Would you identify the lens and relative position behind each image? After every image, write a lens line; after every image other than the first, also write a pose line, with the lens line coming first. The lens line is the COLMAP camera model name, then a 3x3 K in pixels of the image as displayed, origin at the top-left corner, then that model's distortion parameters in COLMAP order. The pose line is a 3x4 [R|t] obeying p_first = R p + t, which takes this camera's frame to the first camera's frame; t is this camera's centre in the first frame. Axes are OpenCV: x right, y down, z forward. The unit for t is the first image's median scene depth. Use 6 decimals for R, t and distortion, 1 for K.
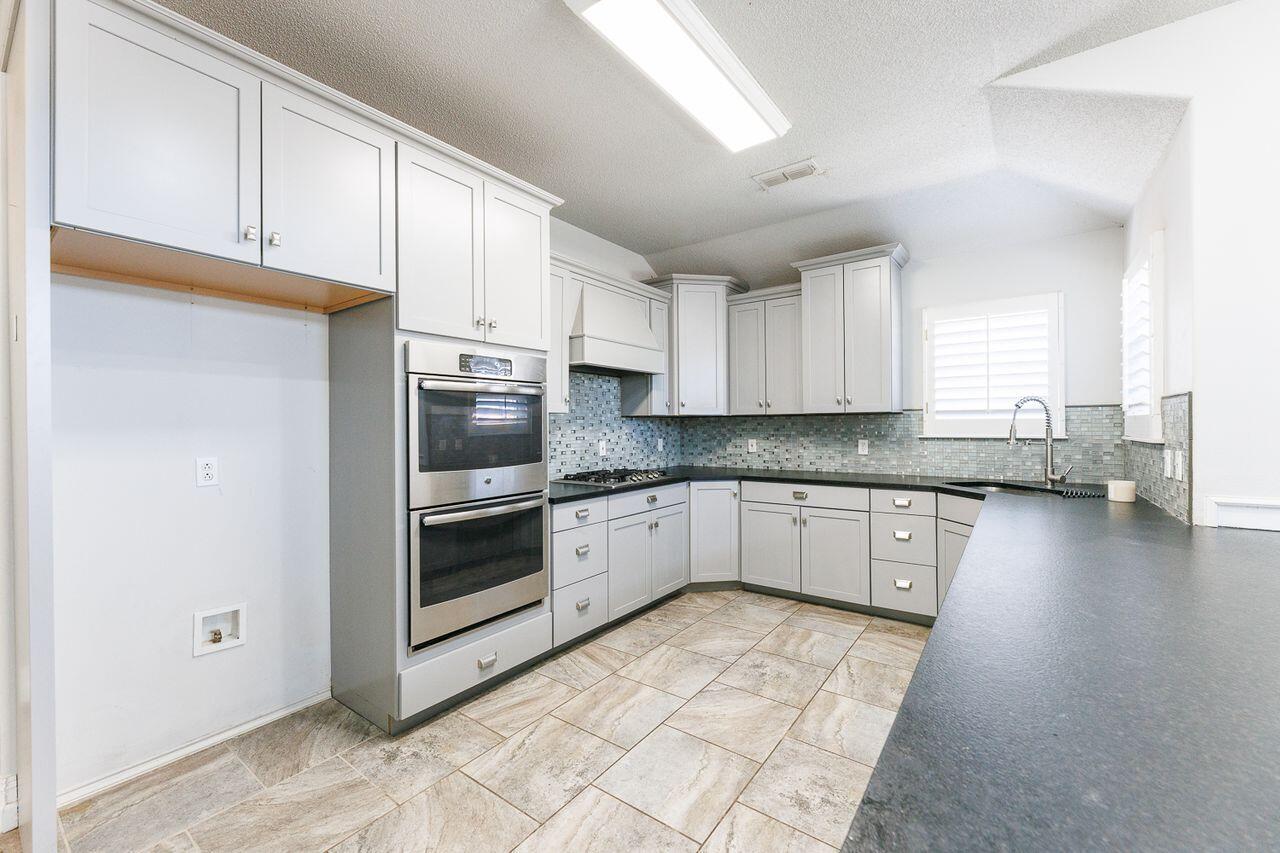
lens RADIAL K [[513.7, 0, 642.0], [0, 513.7, 424.8], [0, 0, 1]] dist [-0.000358, -0.000236]
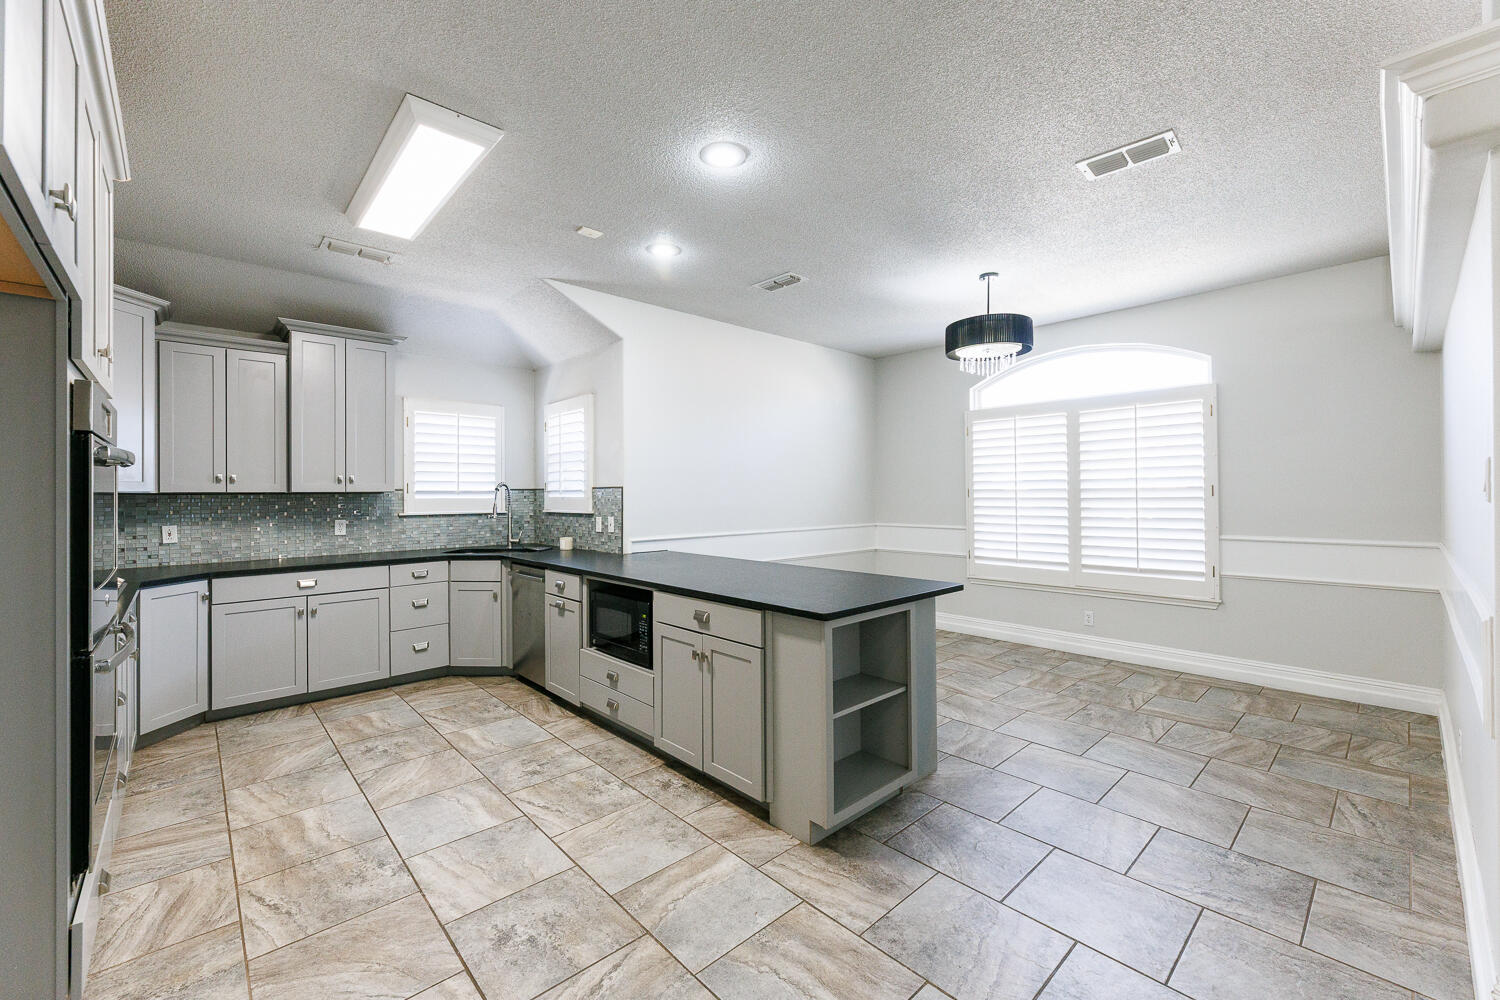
lens RADIAL K [[616.7, 0, 732.3], [0, 616.7, 491.9], [0, 0, 1]] dist [-0.000264, 0.000116]
pose [[0.206338, 0.007954, 0.978449, -0.626200], [0.004120, 0.999951, -0.008997, -0.011013], [-0.978472, 0.005888, 0.206295, 0.053124]]
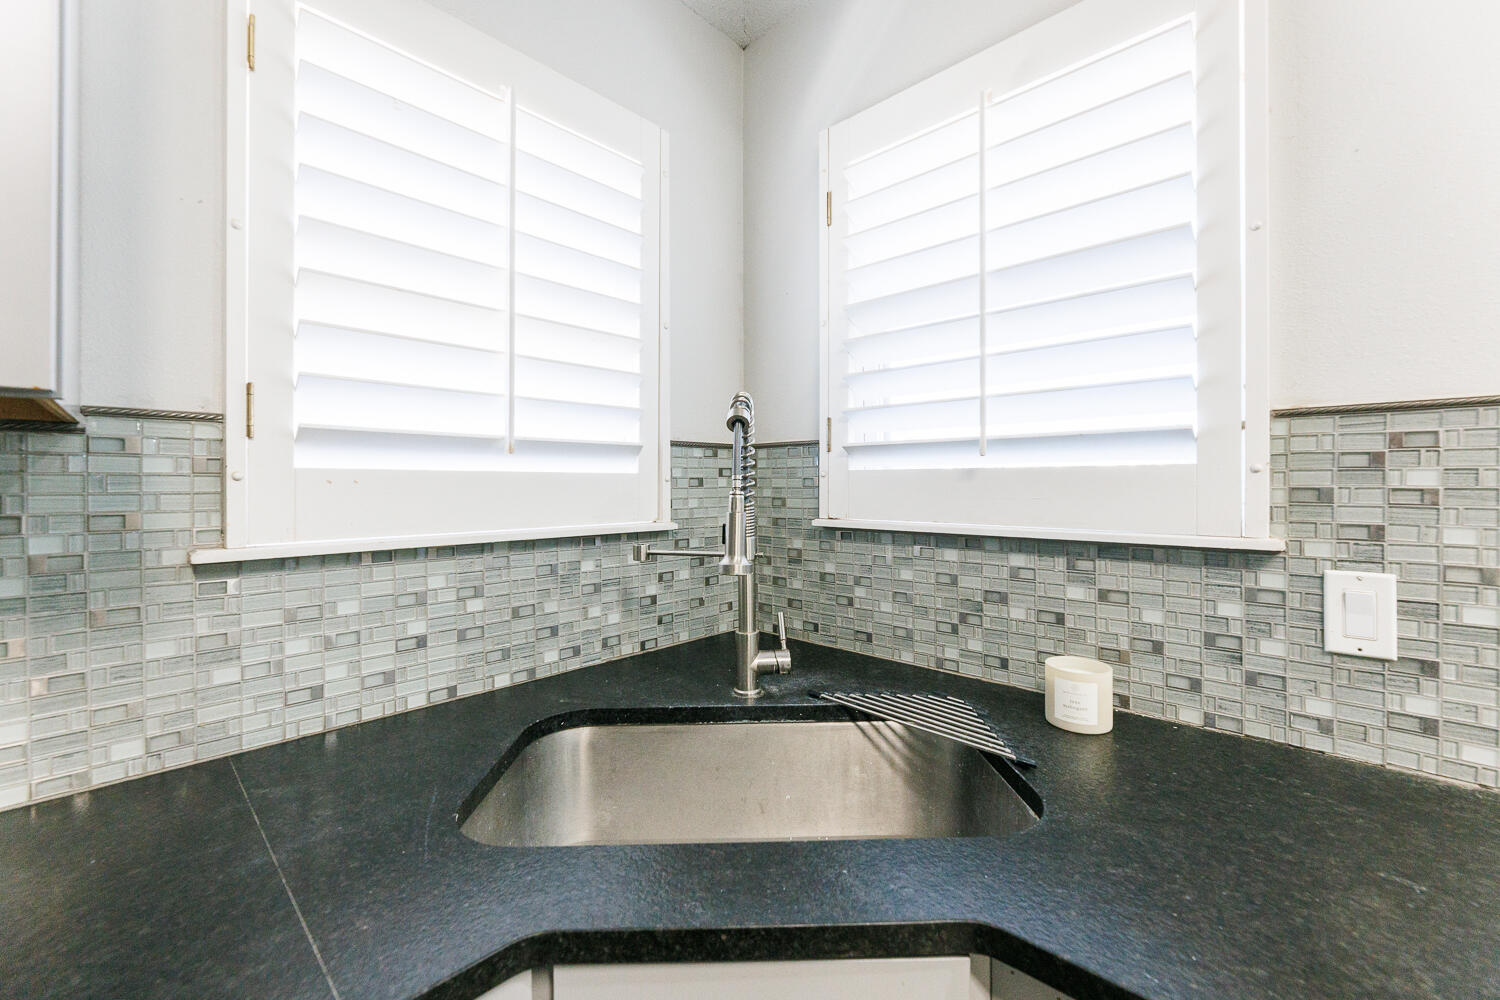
lens RADIAL K [[616.7, 0, 744.0], [0, 616.7, 485.8], [0, 0, 1]] dist [-0.000264, 0.000116]
pose [[0.127096, 0.002284, 0.991888, 0.363920], [0.001711, 0.999995, -0.002522, -0.003165], [-0.991889, 0.002017, 0.127091, 0.827178]]
